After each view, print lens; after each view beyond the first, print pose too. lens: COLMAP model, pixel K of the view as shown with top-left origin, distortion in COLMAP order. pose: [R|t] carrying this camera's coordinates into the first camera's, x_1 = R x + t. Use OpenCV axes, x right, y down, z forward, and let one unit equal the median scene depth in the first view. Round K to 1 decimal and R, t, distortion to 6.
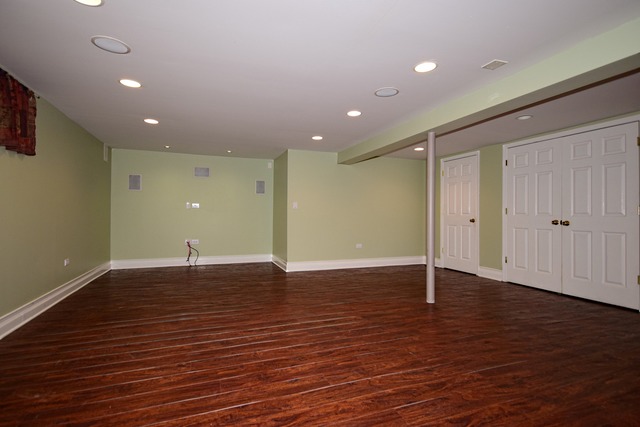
lens RADIAL K [[314.6, 0, 319.5], [0, 314.6, 210.5], [0, 0, 1]] dist [0.028580, 0.000031]
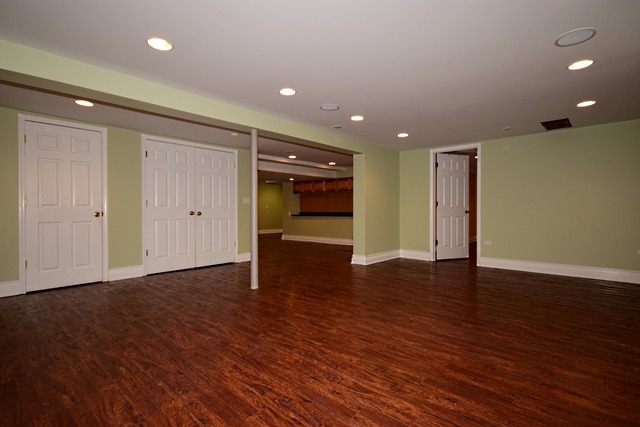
lens RADIAL K [[316.6, 0, 320.0], [0, 316.6, 213.5], [0, 0, 1]] dist [0.005781, 0.000260]
pose [[-0.454539, -0.015274, 0.890596, -0.612919], [-0.011985, 0.999867, 0.011031, 0.018927], [-0.890646, -0.005660, -0.454662, 1.123911]]
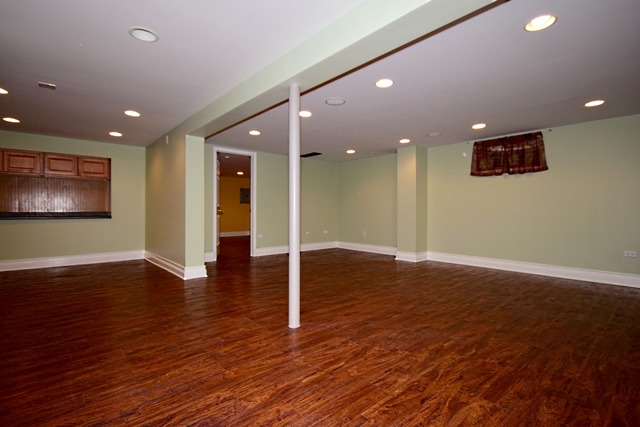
lens RADIAL K [[307.7, 0, 317.1], [0, 307.7, 212.7], [0, 0, 1]] dist [0.020658, -0.013964]
pose [[-0.937597, -0.004957, -0.347688, 0.470689], [-0.003831, 0.999985, -0.003924, 0.035092], [0.347702, -0.002347, -0.937602, 1.444452]]
